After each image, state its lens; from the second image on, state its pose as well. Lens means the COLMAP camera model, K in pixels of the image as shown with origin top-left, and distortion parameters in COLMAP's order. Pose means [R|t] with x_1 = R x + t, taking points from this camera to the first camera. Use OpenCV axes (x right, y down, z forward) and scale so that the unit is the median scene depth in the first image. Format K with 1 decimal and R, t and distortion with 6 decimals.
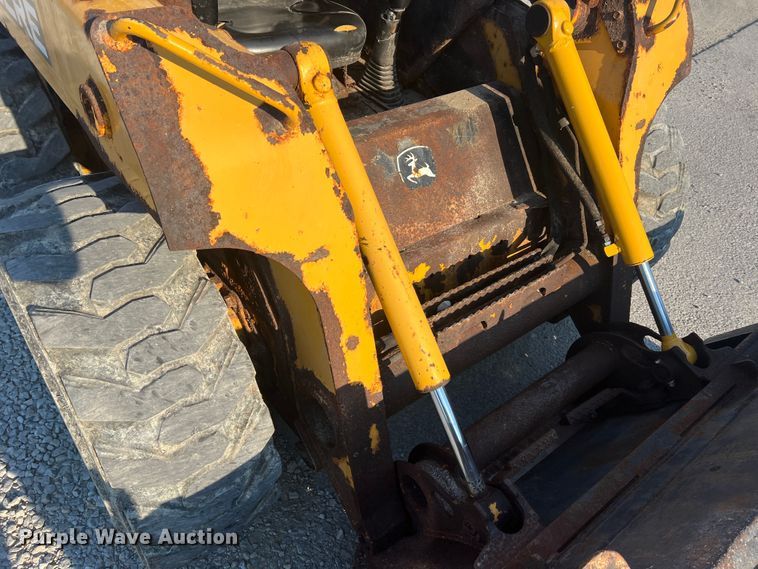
lens RADIAL K [[589.4, 0, 383.7], [0, 589.4, 286.9], [0, 0, 1]] dist [0.005004, -0.006036]
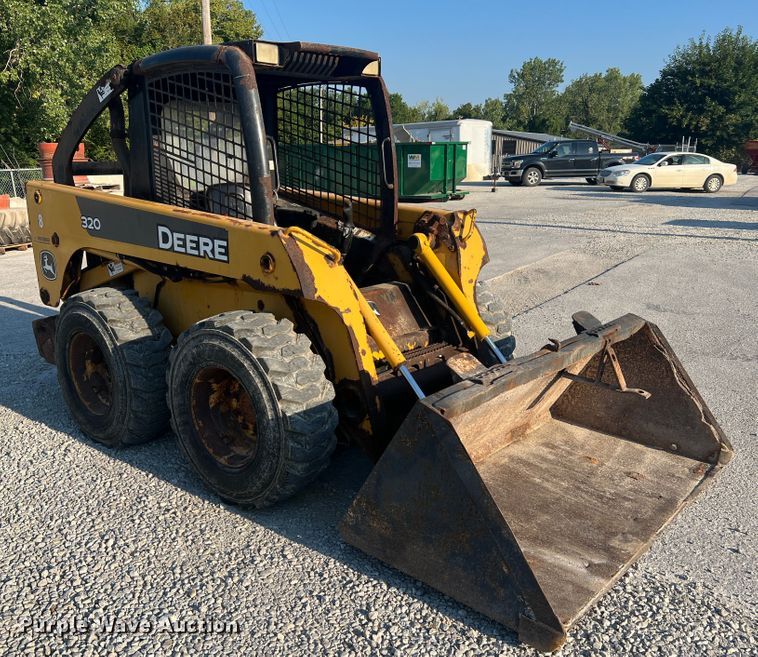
lens RADIAL K [[689.2, 0, 372.6], [0, 689.2, 330.8], [0, 0, 1]] dist [0.004109, 0.000000]
pose [[0.979825, -0.115103, 0.163382, -0.339601], [0.174593, 0.890817, -0.419479, 0.875805], [-0.097261, 0.439541, 0.892941, -1.115627]]
